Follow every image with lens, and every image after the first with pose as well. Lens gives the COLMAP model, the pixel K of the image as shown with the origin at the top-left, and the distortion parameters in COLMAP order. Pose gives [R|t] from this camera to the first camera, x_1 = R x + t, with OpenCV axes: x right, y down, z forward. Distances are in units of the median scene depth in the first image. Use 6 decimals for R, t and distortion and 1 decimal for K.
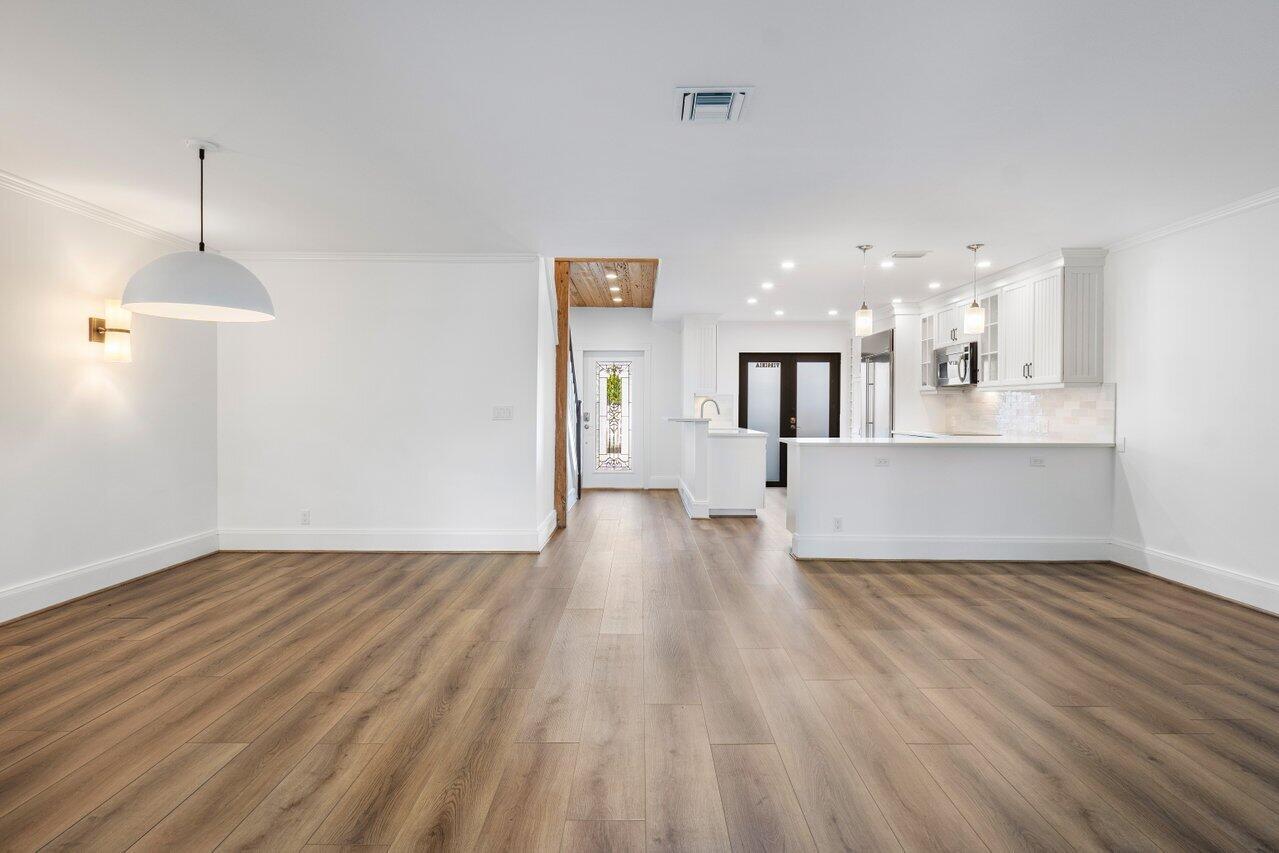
lens RADIAL K [[651.5, 0, 637.1], [0, 651.5, 417.0], [0, 0, 1]] dist [-0.001295, -0.000113]
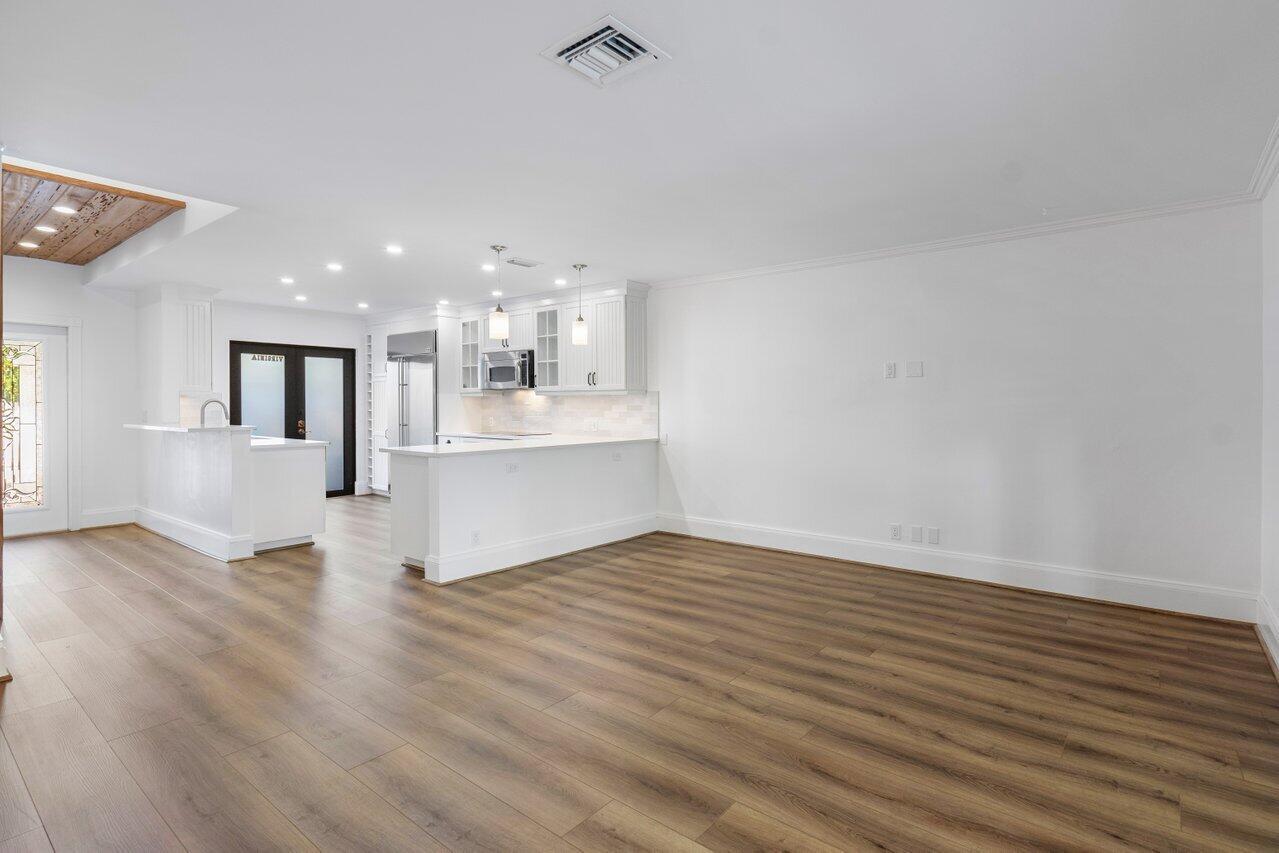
lens RADIAL K [[627.8, 0, 638.9], [0, 627.8, 405.1], [0, 0, 1]] dist [-0.000262, 0.000094]
pose [[0.627369, -0.004099, 0.778712, -0.222199], [0.012234, 0.999915, -0.004593, -0.017359], [-0.778626, 0.012409, 0.627365, 0.224052]]
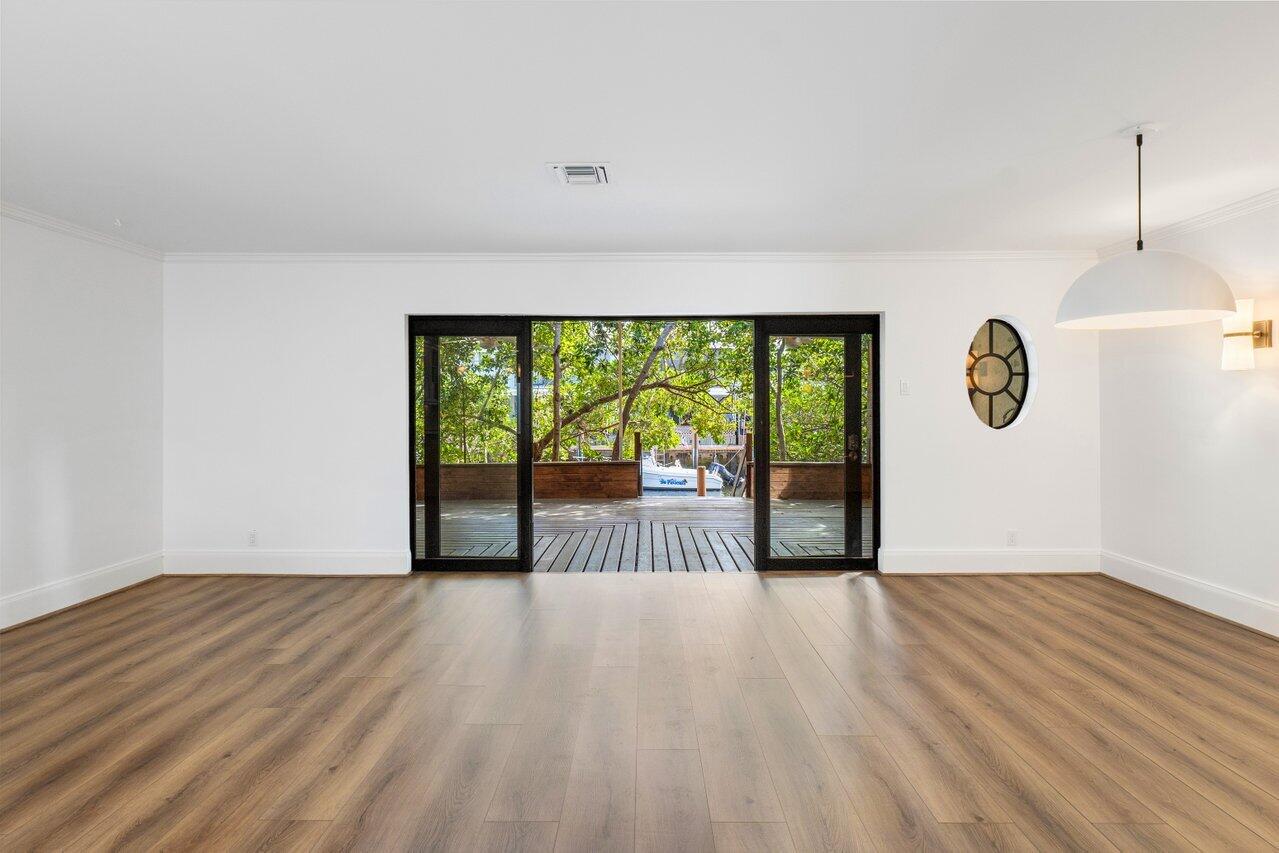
lens RADIAL K [[679.8, 0, 674.7], [0, 679.8, 407.5], [0, 0, 1]] dist [-0.003548, -0.001171]
pose [[-0.998836, -0.002040, -0.048198, 0.002684], [-0.002555, 0.999940, 0.010625, -0.028055], [0.048174, 0.010736, -0.998781, 1.054649]]
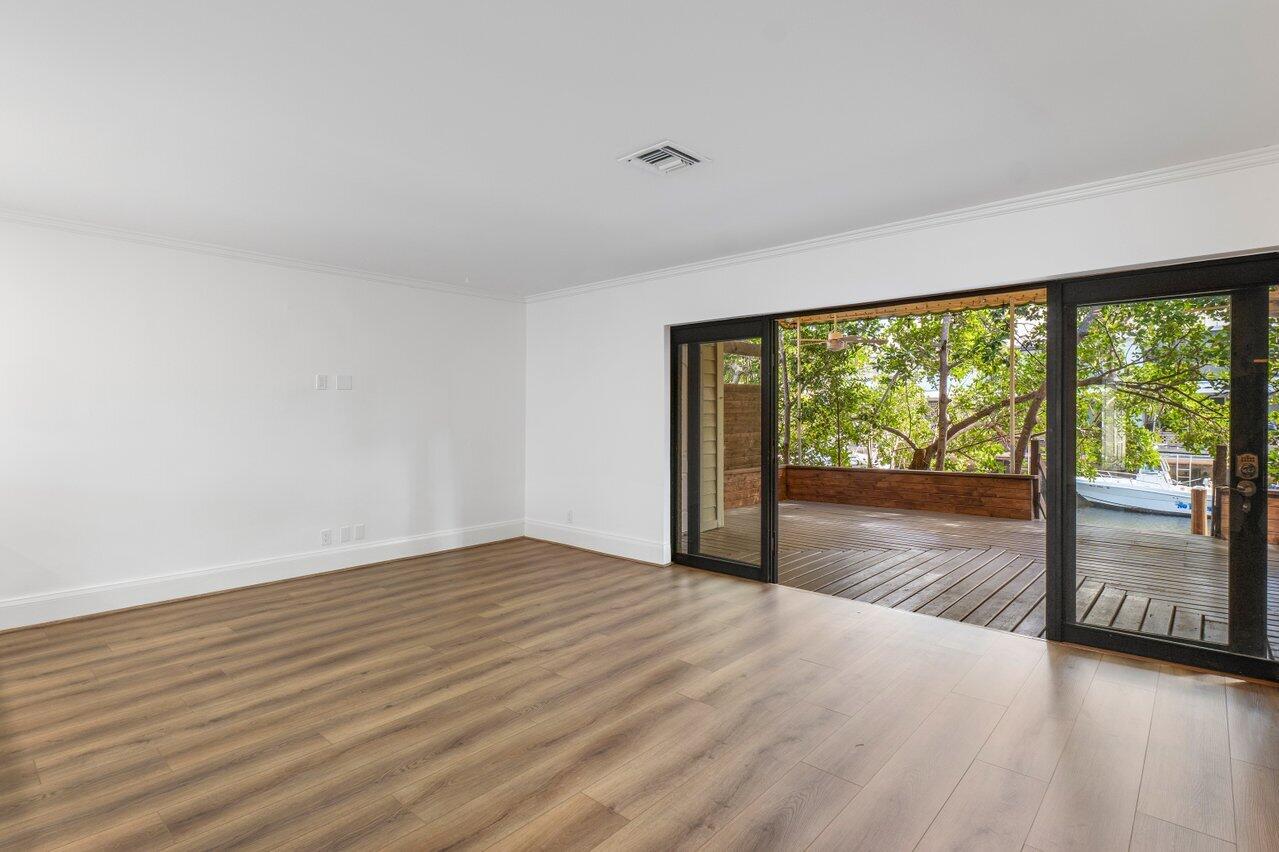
lens RADIAL K [[651.5, 0, 637.1], [0, 651.5, 416.5], [0, 0, 1]] dist [-0.001295, -0.000113]
pose [[-0.754136, -0.002277, 0.656715, -0.273191], [0.010470, 0.999825, 0.015490, -0.025209], [-0.656635, 0.018557, -0.753980, 0.871918]]
